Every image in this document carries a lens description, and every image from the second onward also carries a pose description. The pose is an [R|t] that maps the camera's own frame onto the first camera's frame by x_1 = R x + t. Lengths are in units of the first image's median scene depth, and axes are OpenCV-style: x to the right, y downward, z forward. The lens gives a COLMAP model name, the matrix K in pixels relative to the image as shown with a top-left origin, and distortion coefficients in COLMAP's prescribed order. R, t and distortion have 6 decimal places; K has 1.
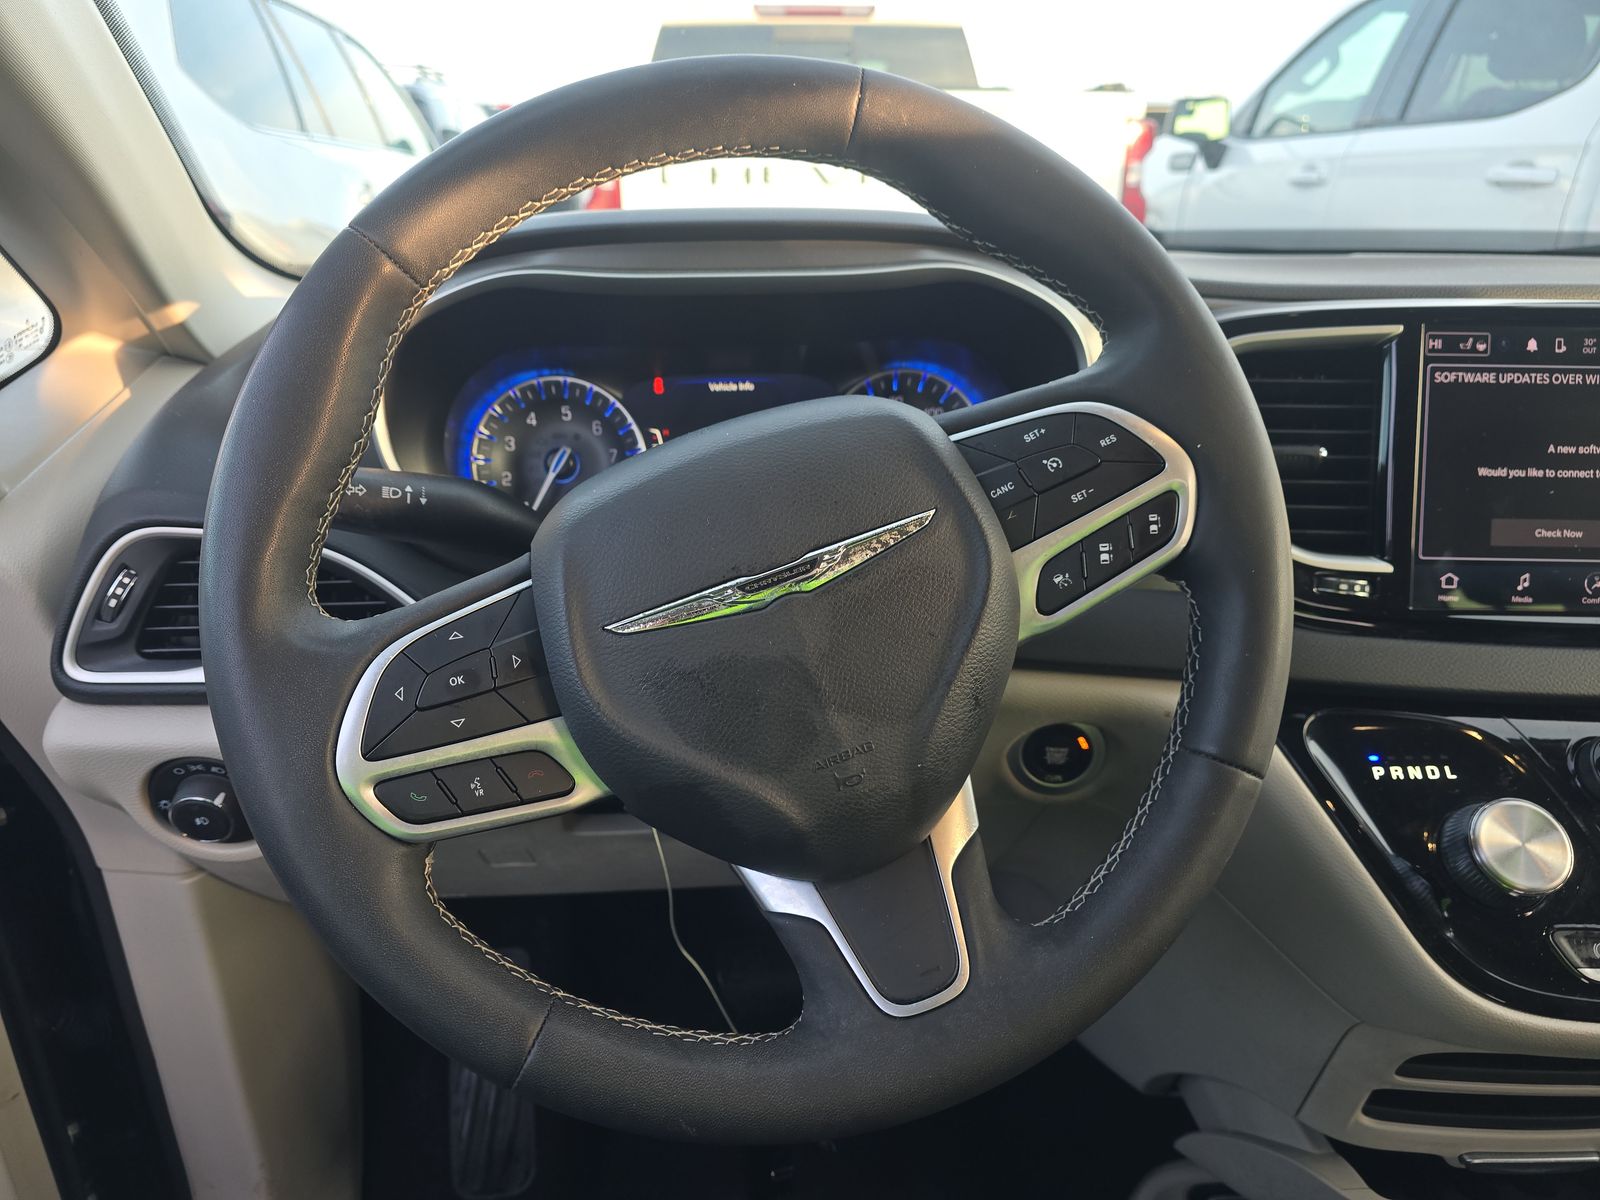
lens RADIAL K [[1056.8, 0, 801.0], [0, 1056.8, 597.7], [0, 0, 1]] dist [0.010627, -0.010729]
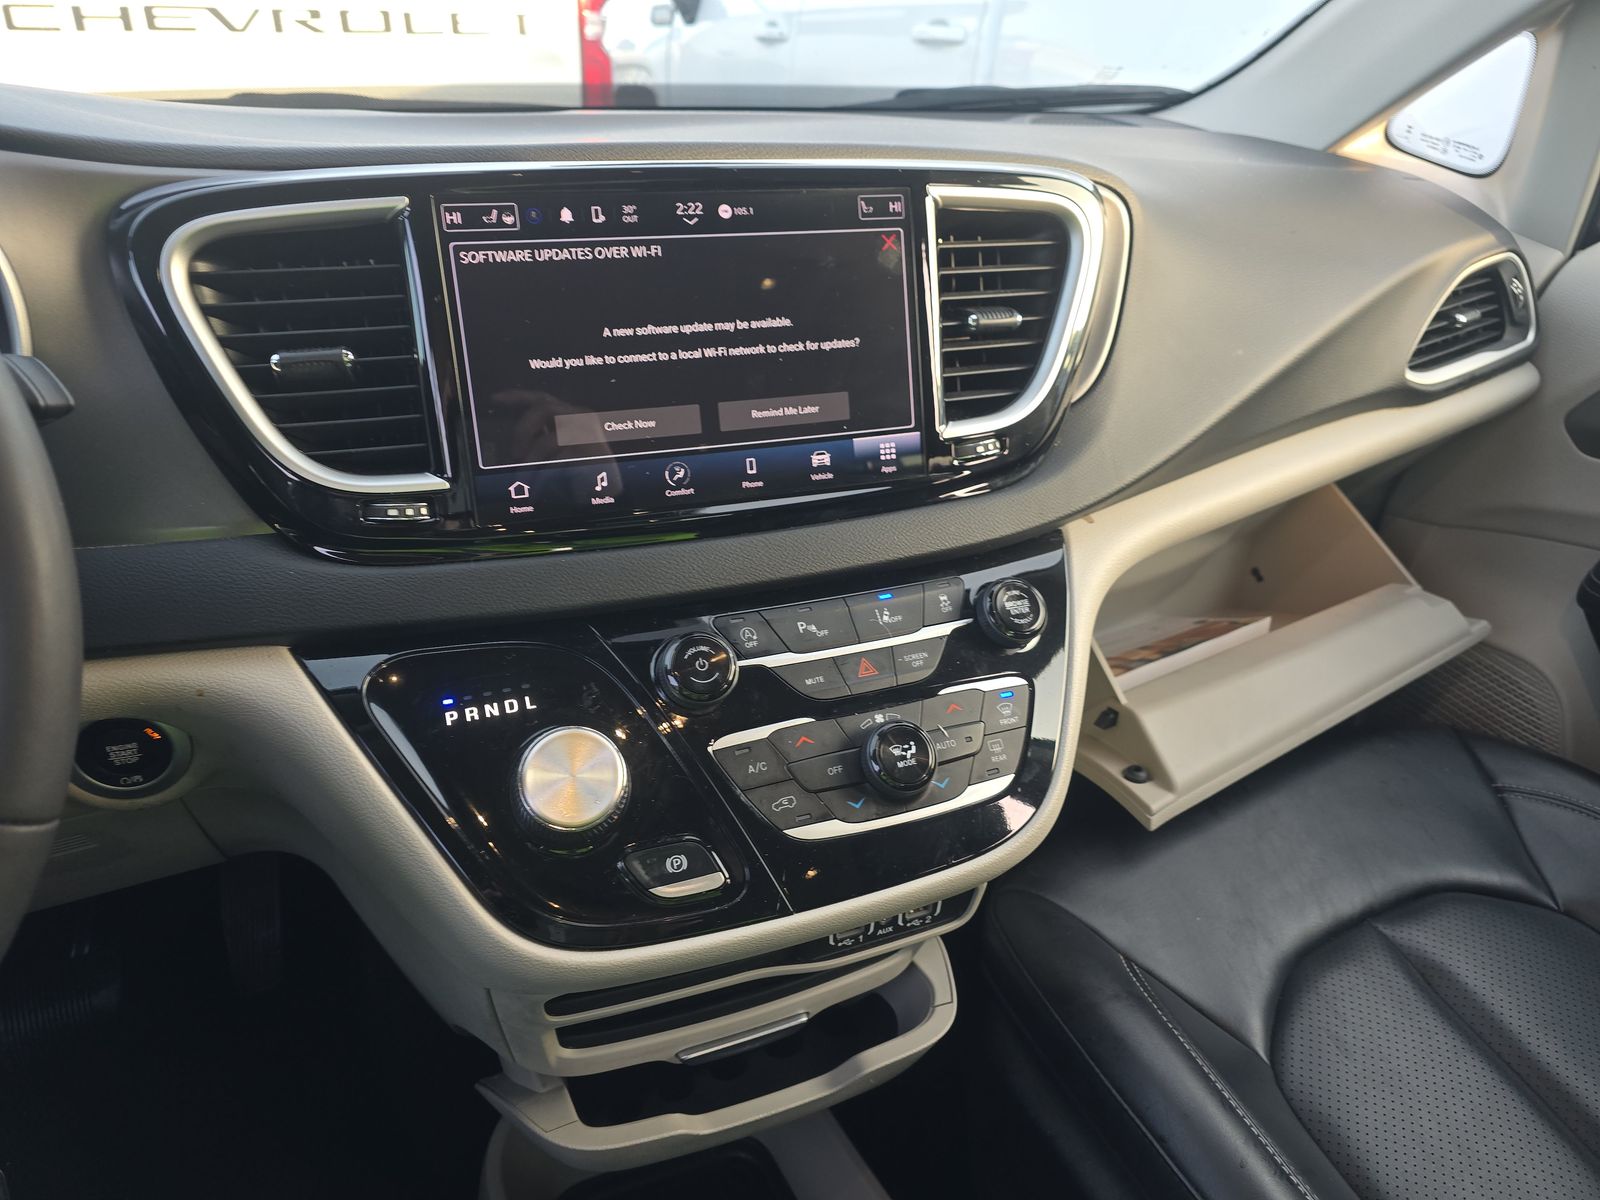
lens RADIAL K [[1056.8, 0, 802.7], [0, 1056.8, 603.1], [0, 0, 1]] dist [0.010627, -0.010729]
pose [[0.930659, -0.158895, 0.329584, 0.527260], [0.119474, 0.983377, 0.136731, -0.015715], [-0.345832, -0.087873, 0.934173, 0.071457]]
